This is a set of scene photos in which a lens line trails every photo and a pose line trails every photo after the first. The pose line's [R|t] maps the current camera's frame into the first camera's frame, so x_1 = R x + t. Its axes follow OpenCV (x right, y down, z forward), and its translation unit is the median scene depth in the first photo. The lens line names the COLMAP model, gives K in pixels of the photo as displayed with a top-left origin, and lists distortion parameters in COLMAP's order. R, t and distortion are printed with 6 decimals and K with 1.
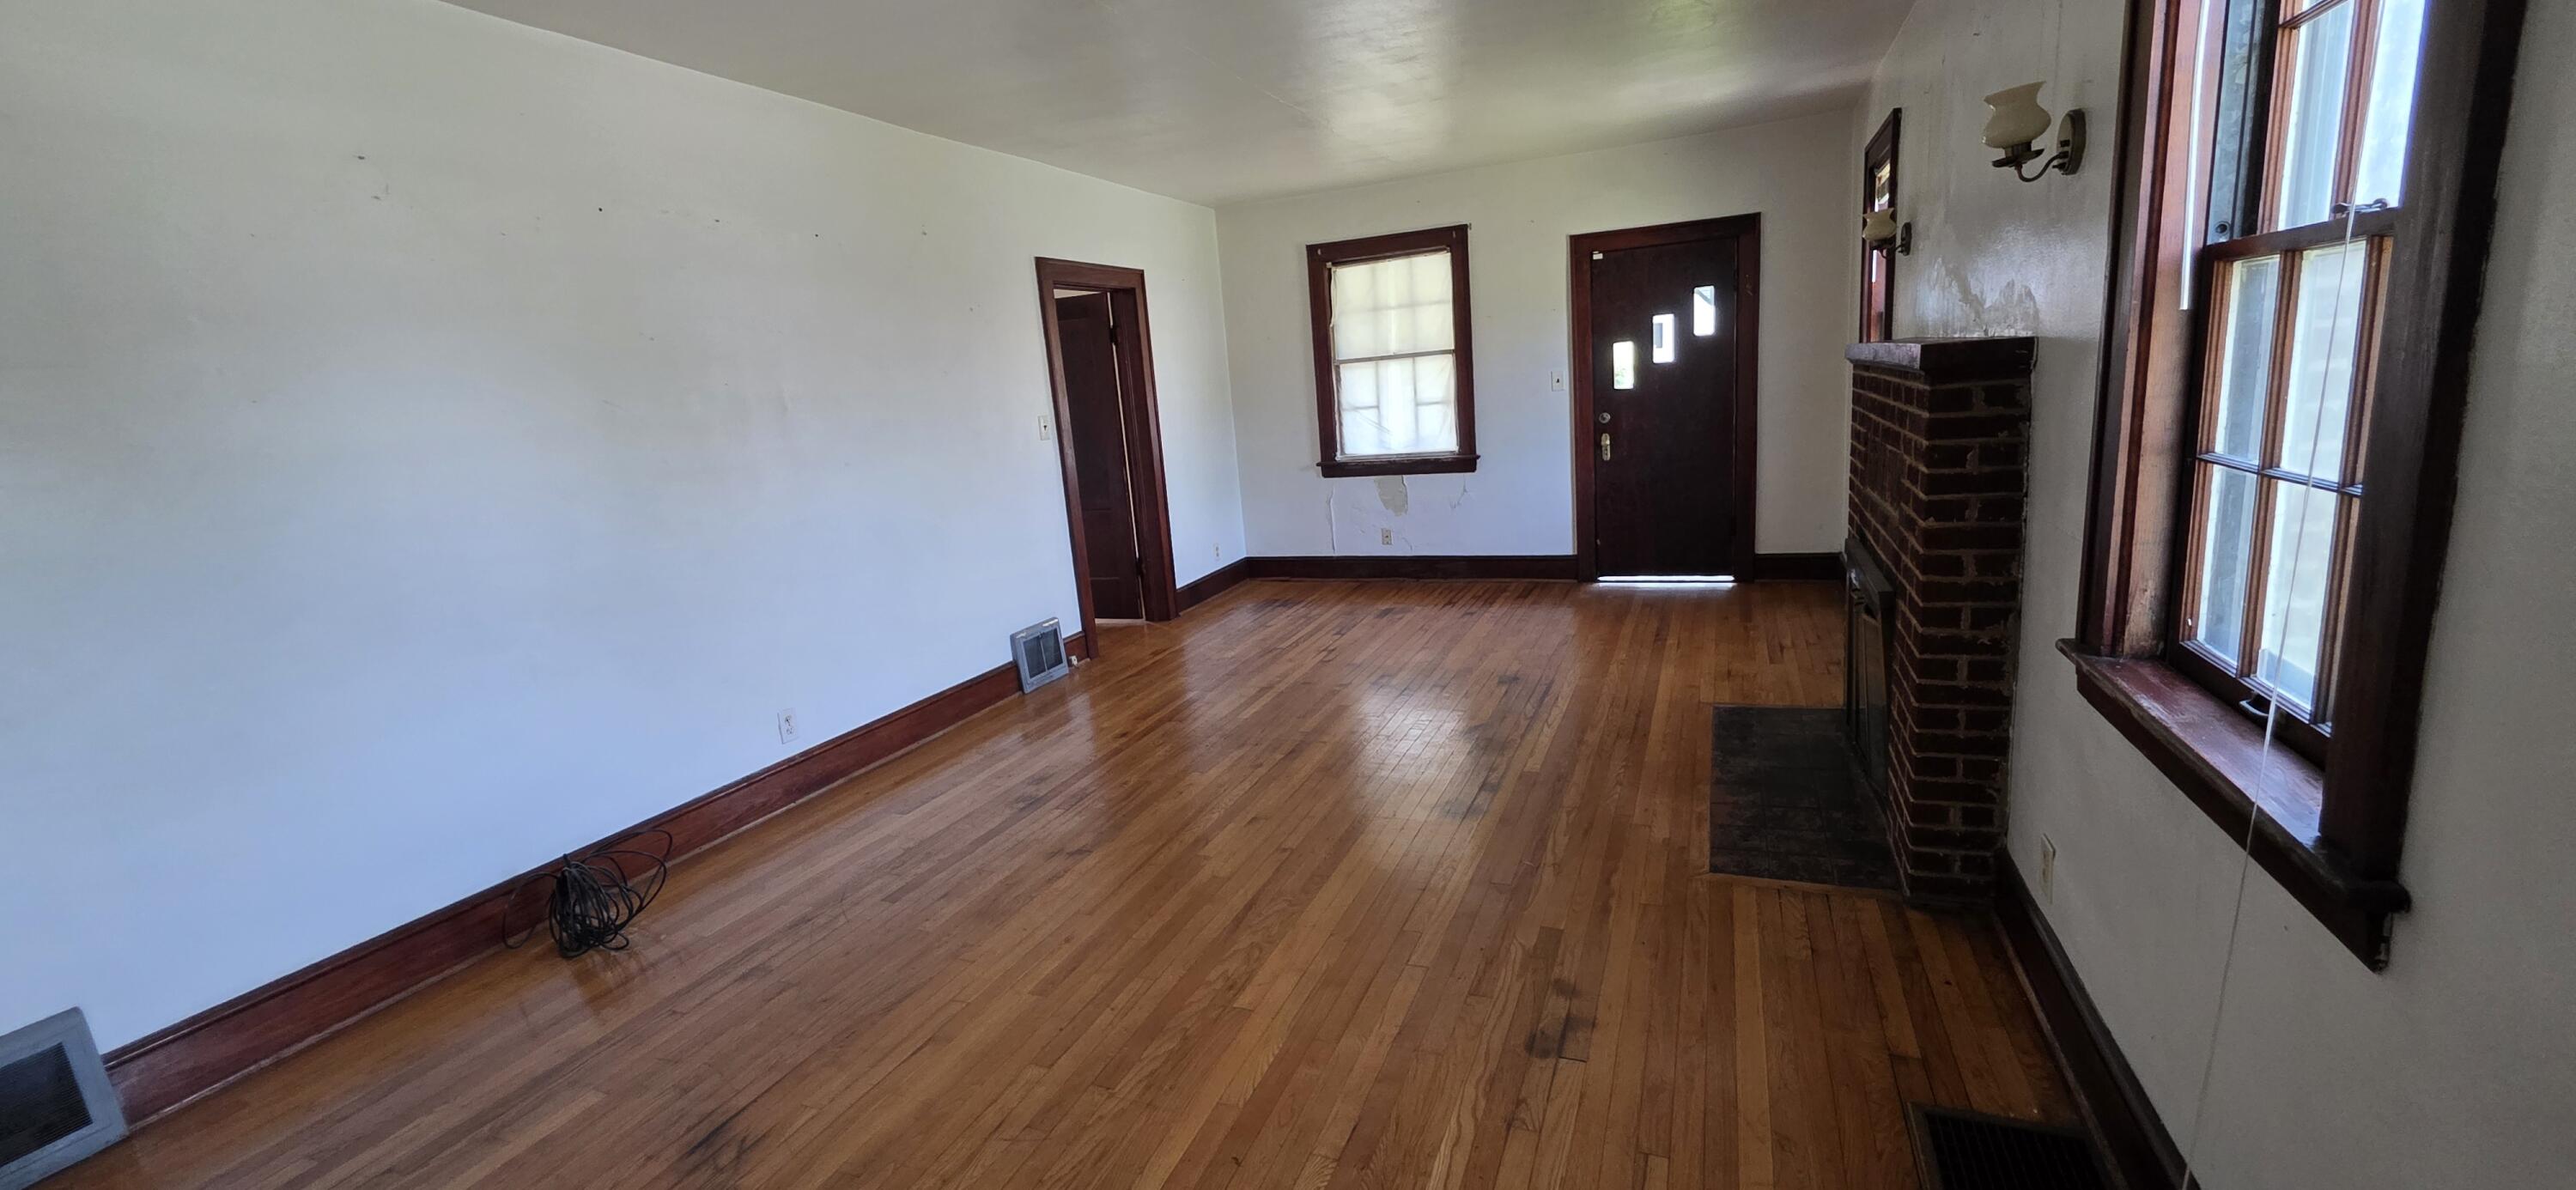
lens RADIAL K [[1022.6, 0, 1288.0], [0, 1022.6, 595.0], [0, 0, 1]] dist [0.008110, -0.000095]
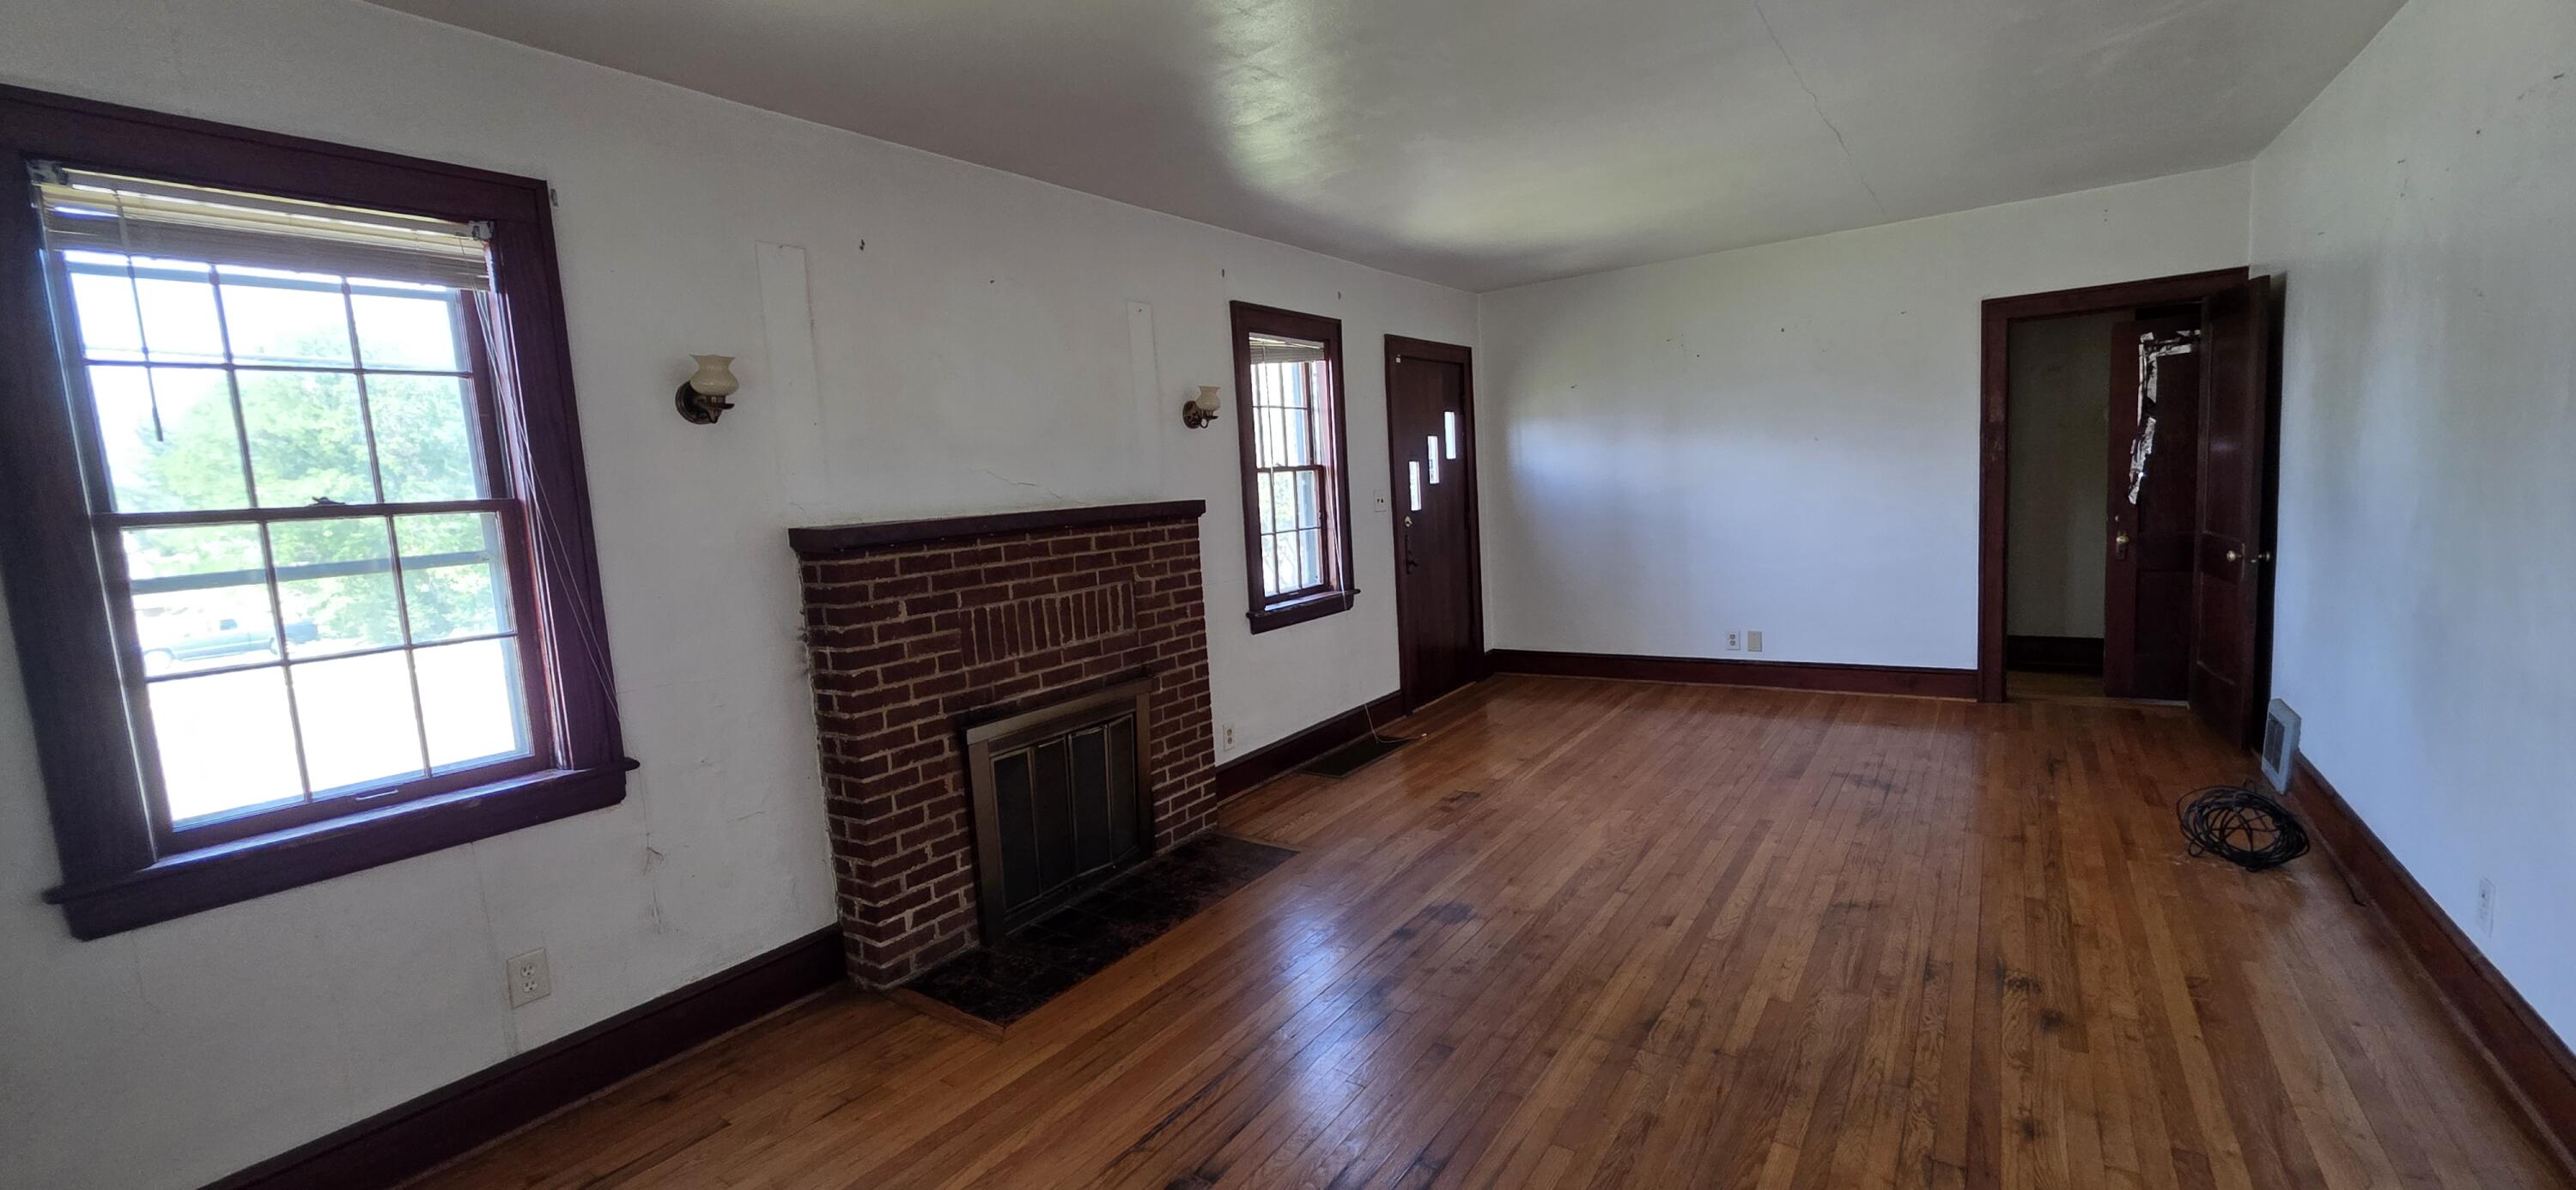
lens RADIAL K [[1022.6, 0, 1288.0], [0, 1022.6, 595.0], [0, 0, 1]] dist [0.008110, -0.000095]
pose [[-0.966441, 0.111549, 0.231406, 0.052515], [0.179744, 0.937203, 0.298902, -0.403686], [-0.183532, 0.330465, -0.925802, 1.825913]]
